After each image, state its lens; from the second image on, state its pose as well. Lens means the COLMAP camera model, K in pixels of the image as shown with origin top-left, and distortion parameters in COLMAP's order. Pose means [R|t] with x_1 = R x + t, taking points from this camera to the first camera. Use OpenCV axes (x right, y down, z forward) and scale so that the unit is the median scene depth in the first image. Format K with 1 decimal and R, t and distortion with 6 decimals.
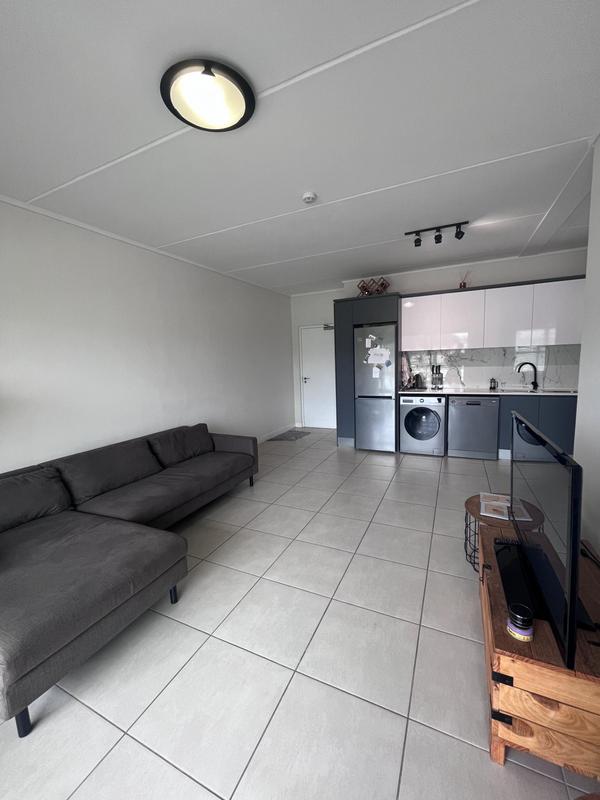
lens RADIAL K [[325.6, 0, 299.5], [0, 325.6, 398.9], [0, 0, 1]] dist [-0.002644, -0.000323]
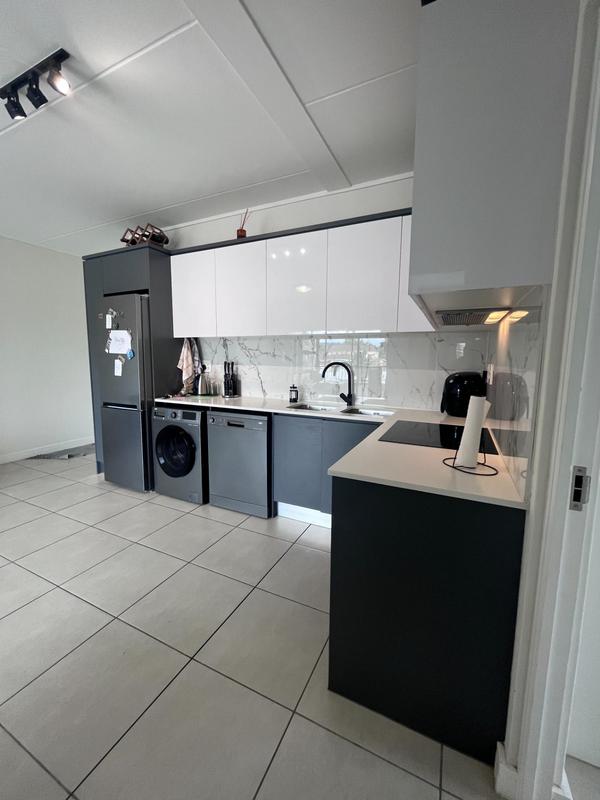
lens RADIAL K [[325.6, 0, 299.5], [0, 325.6, 398.9], [0, 0, 1]] dist [-0.002644, -0.000323]
pose [[0.998809, 0.048778, 0.000999, 0.604082], [-0.048782, 0.998802, 0.003879, -0.039304], [-0.000809, -0.003924, 0.999992, 0.357451]]
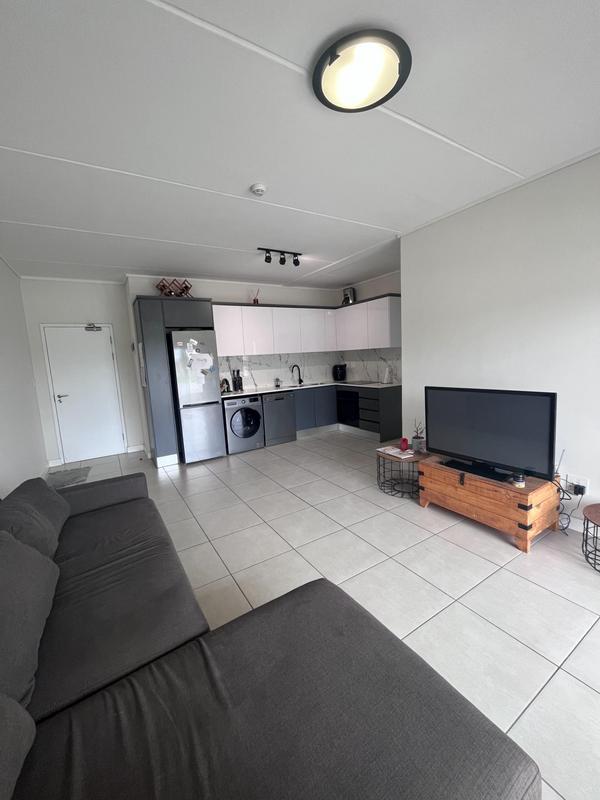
lens RADIAL K [[325.6, 0, 299.5], [0, 325.6, 398.9], [0, 0, 1]] dist [-0.002644, -0.000323]
pose [[0.539180, -0.103259, 0.835836, -0.422452], [0.133605, 0.990375, 0.036166, -0.017894], [-0.831526, 0.092172, 0.547786, 0.241336]]
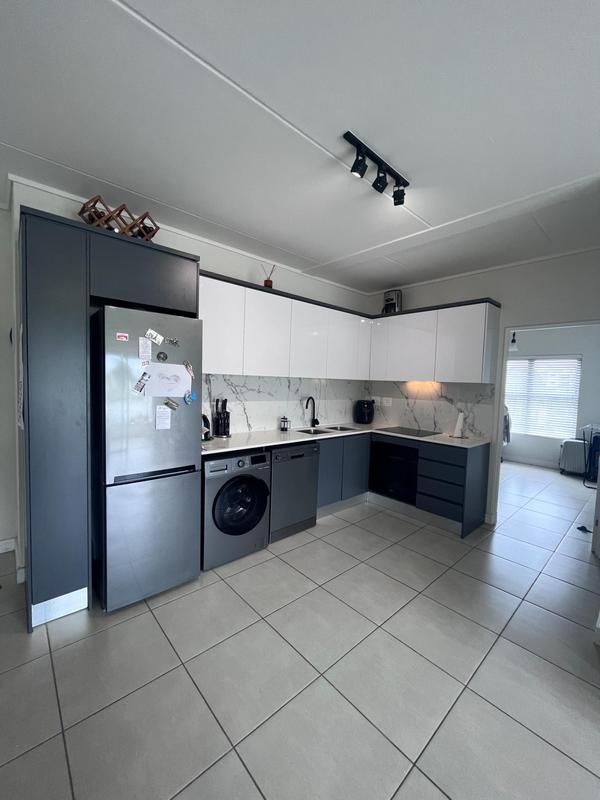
lens RADIAL K [[325.6, 0, 299.5], [0, 325.6, 398.9], [0, 0, 1]] dist [-0.002644, -0.000323]
pose [[0.378200, -0.004074, 0.925715, -0.104794], [0.064554, 0.997672, -0.021983, -0.085475], [-0.923470, 0.068073, 0.377582, 0.669351]]
